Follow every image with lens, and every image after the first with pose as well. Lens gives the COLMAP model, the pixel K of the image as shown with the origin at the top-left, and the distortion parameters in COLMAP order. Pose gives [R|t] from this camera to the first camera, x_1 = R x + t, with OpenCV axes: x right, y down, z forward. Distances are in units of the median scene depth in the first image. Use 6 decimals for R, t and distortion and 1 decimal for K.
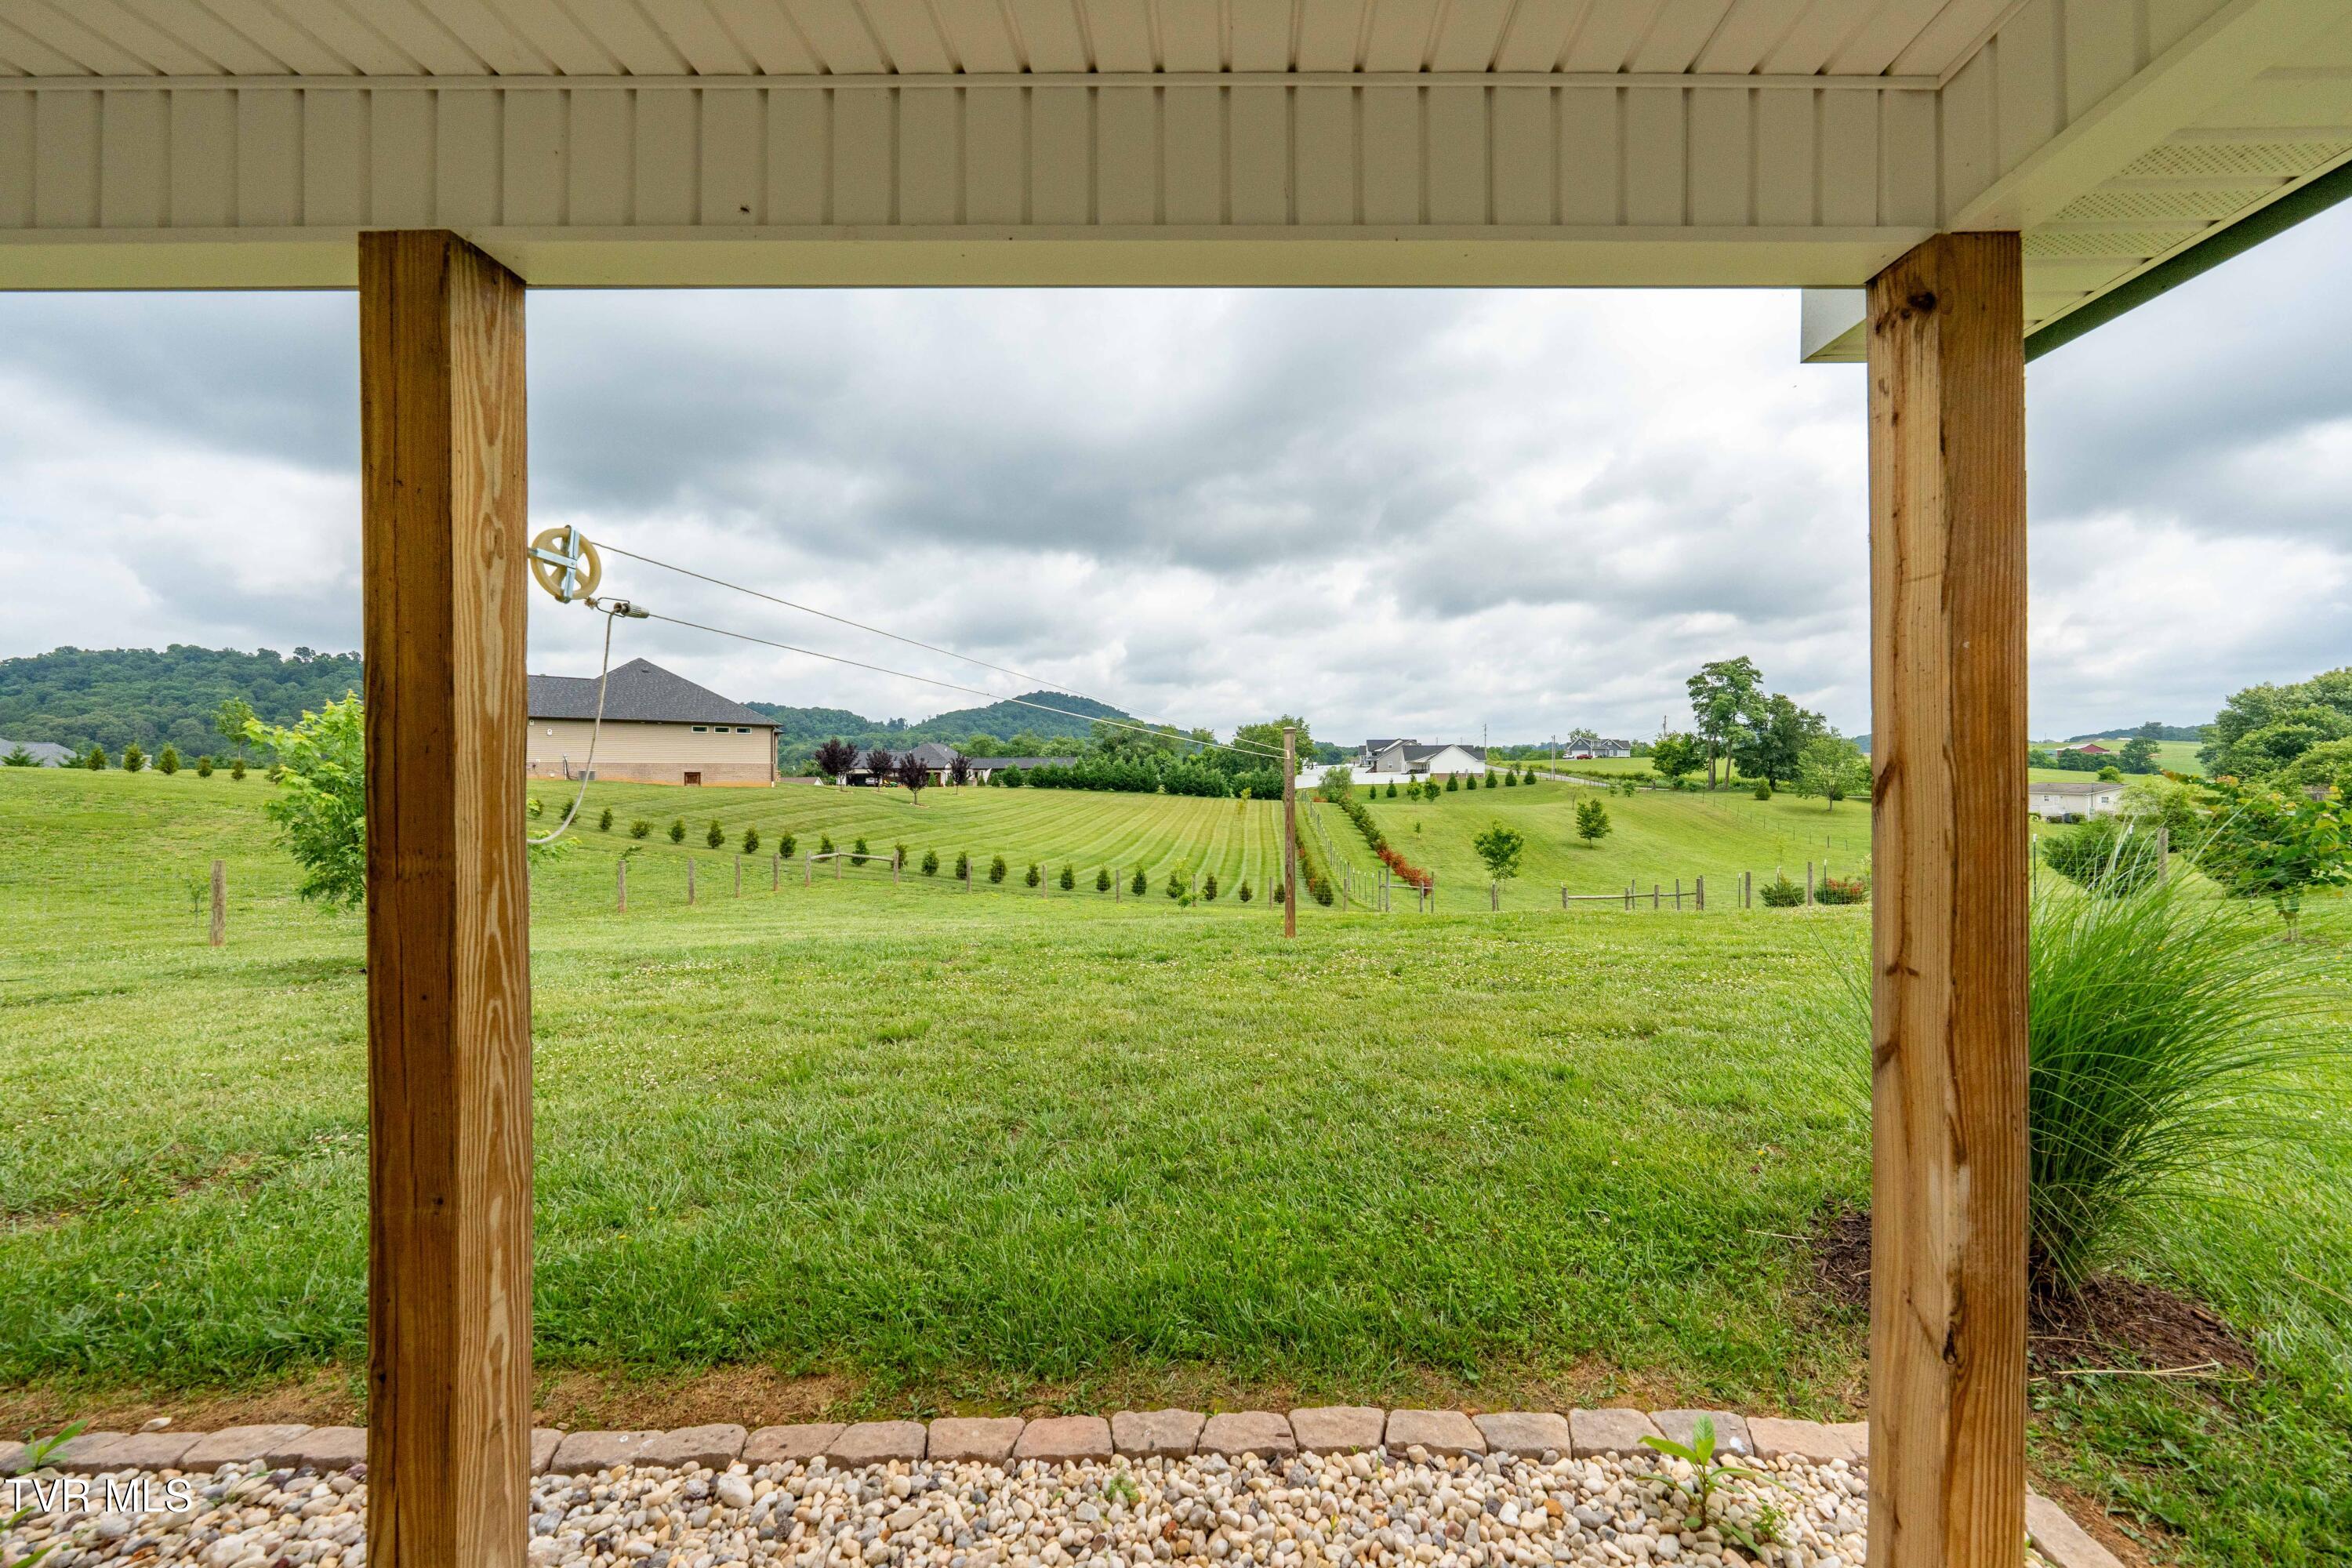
lens RADIAL K [[869.0, 0, 1231.8], [0, 869.0, 771.8], [0, 0, 1]] dist [-0.000844, 0.000297]
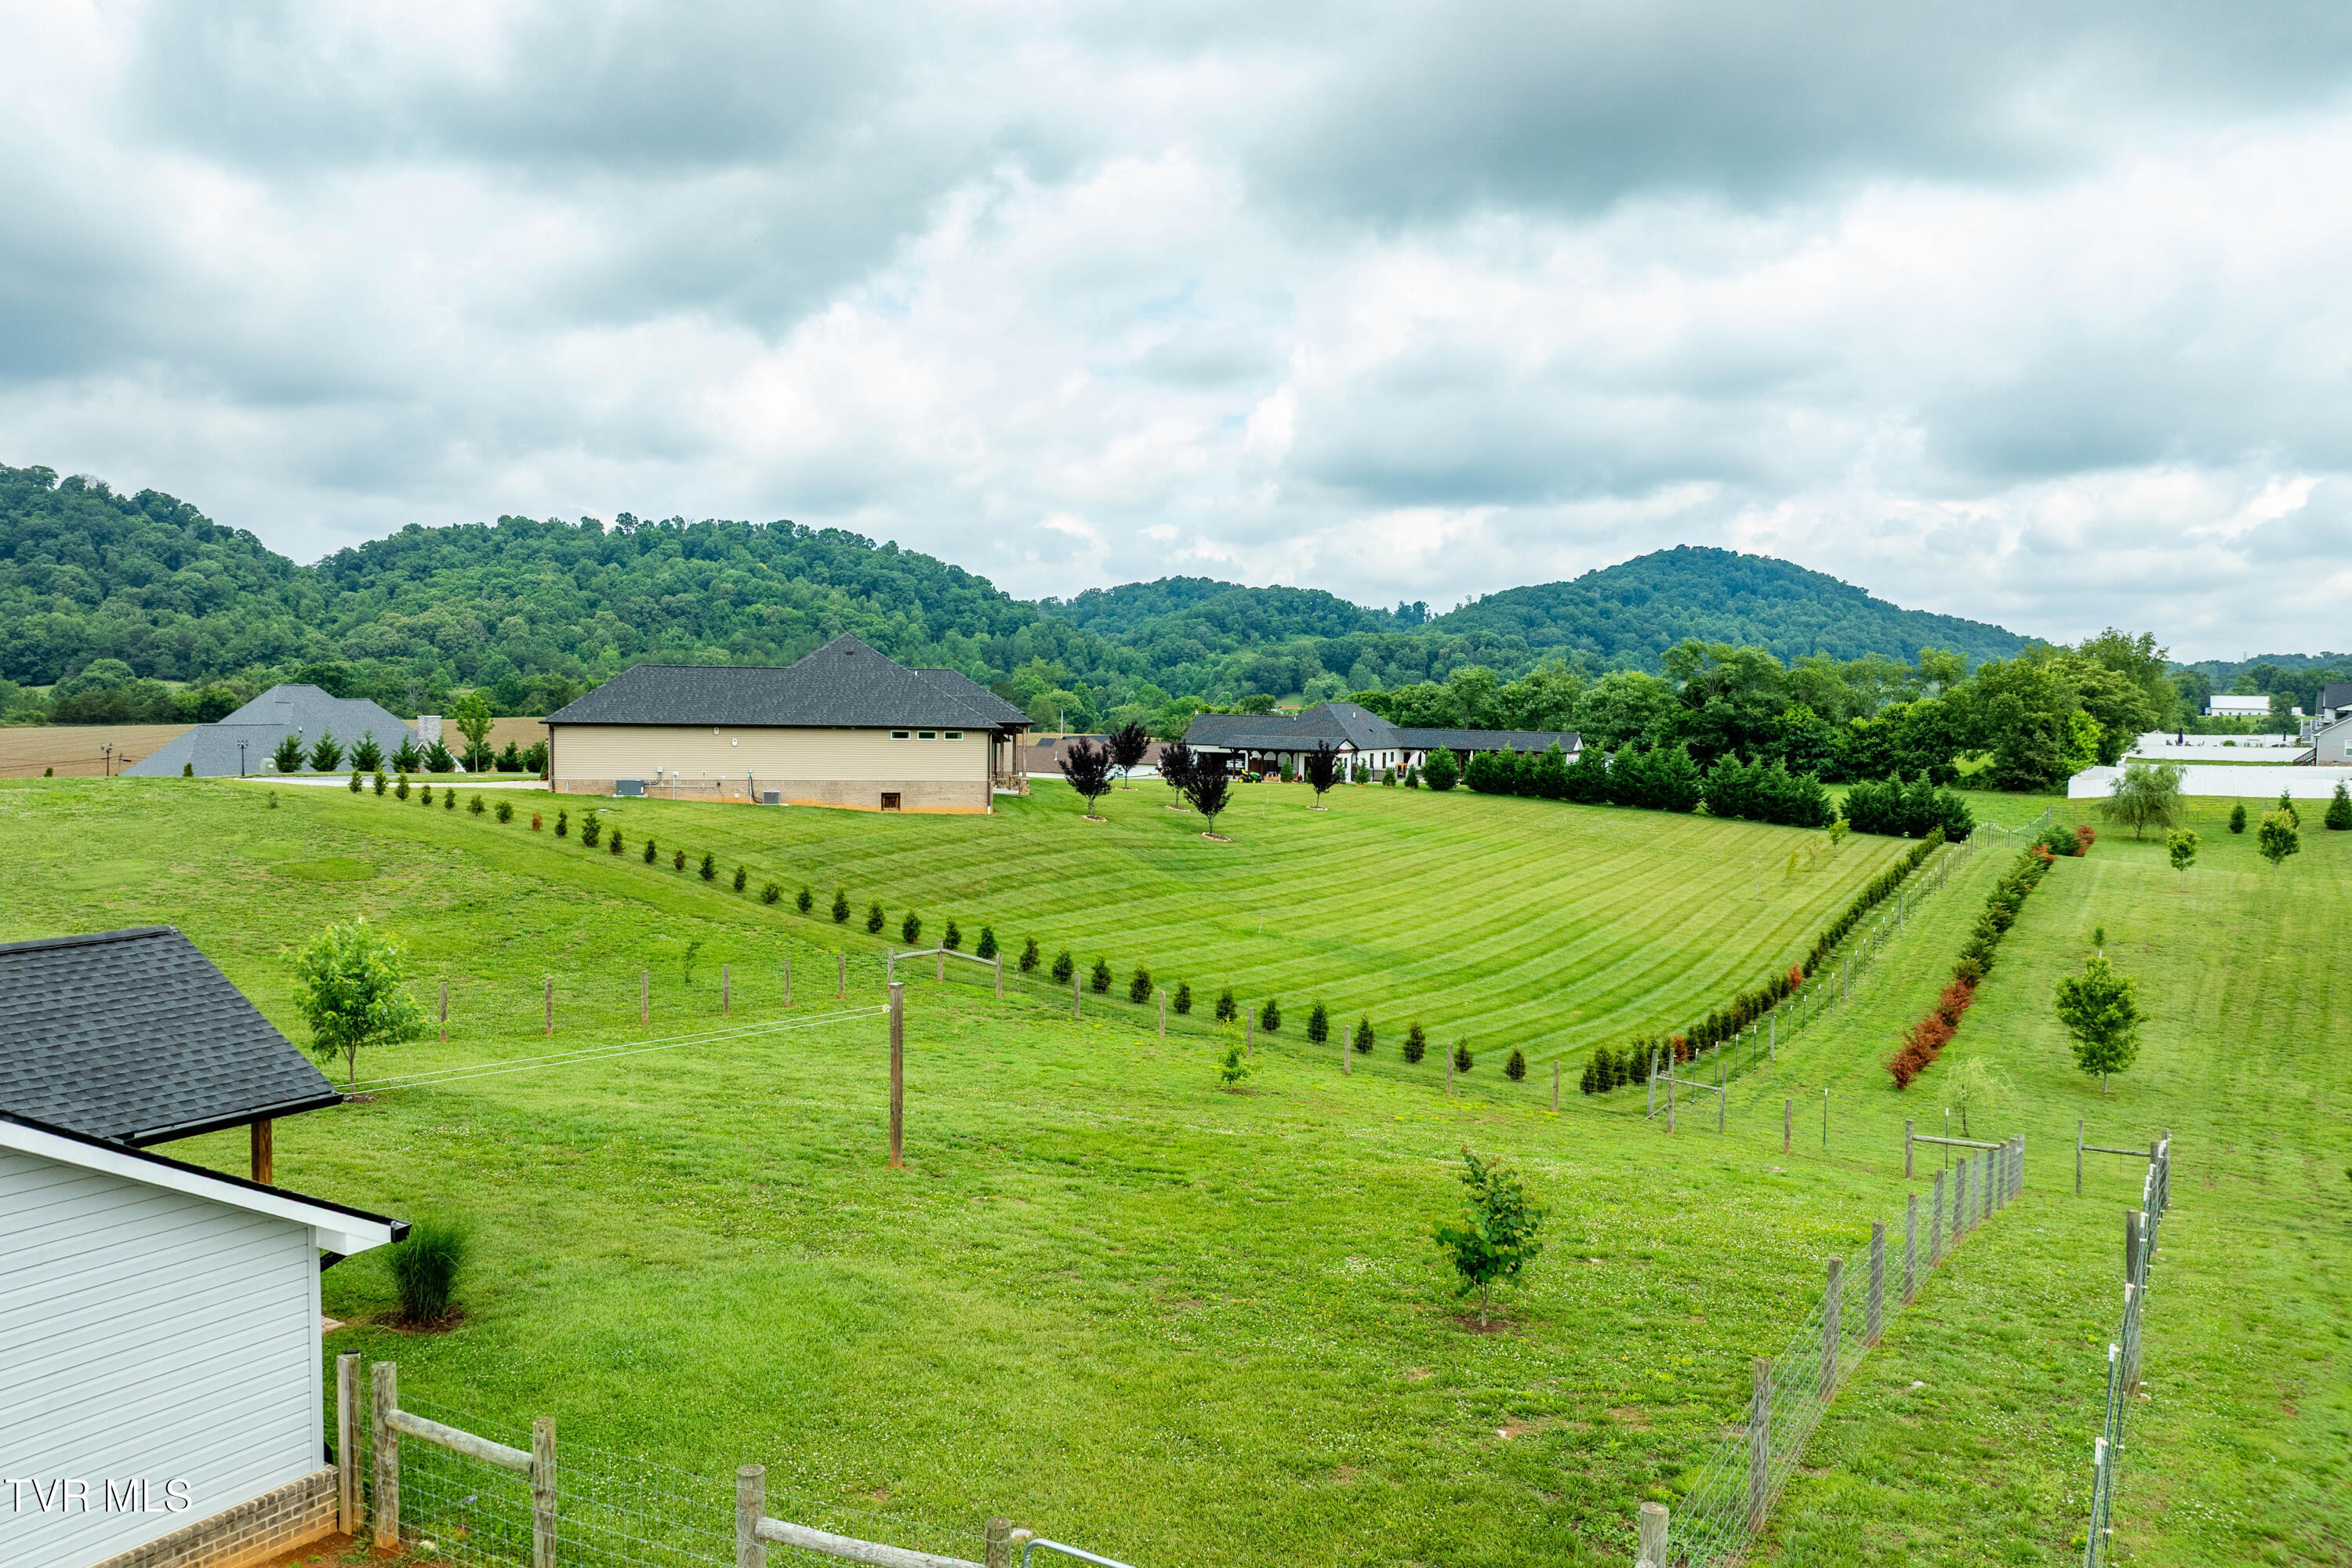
lens RADIAL K [[1708.2, 0, 1182.6], [0, 1708.2, 789.2], [0, 0, 1]] dist [-0.031370, -0.012120]
pose [[0.873880, 0.047062, -0.483858, 0.078934], [-0.021835, 0.998098, 0.057645, -0.023767], [0.485650, -0.039810, 0.873246, -0.040546]]
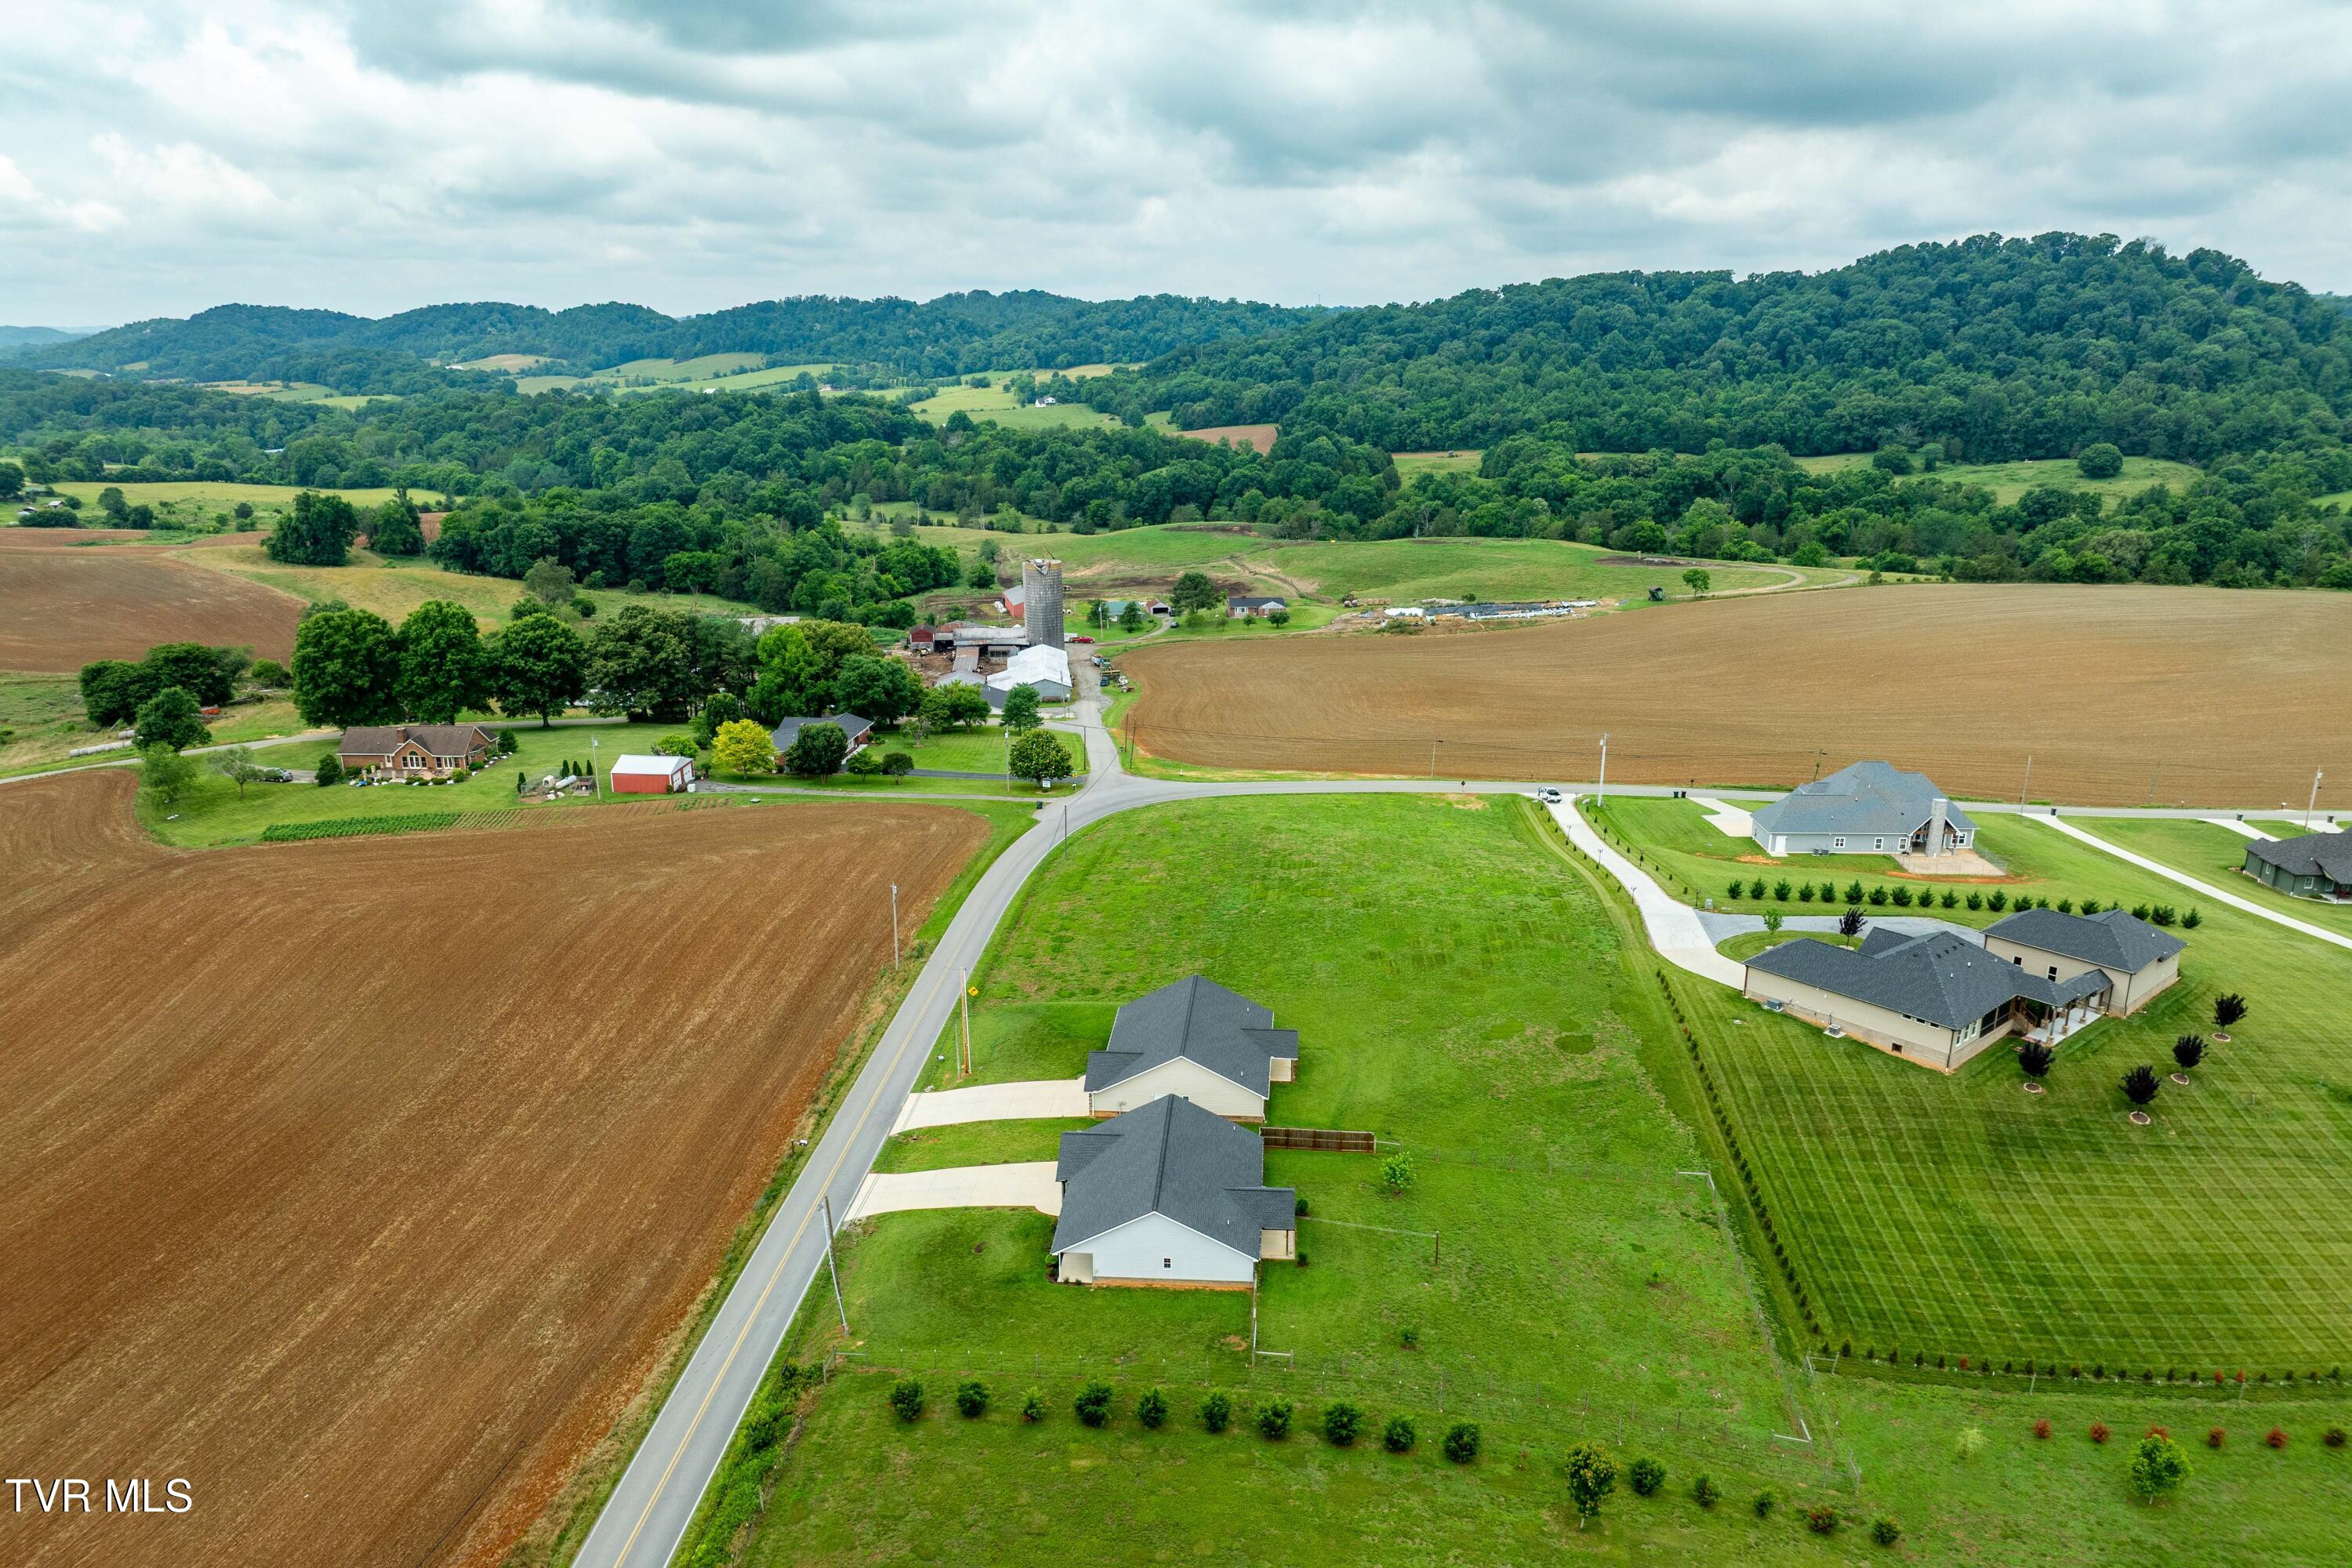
lens RADIAL K [[1661.8, 0, 1186.2], [0, 1661.8, 830.2], [0, 0, 1]] dist [-0.044364, 0.005463]
pose [[-0.059927, 0.296365, -0.953193, 0.477713], [-0.002282, 0.954866, 0.297029, -0.284713], [0.998200, 0.019975, -0.056546, 0.000388]]
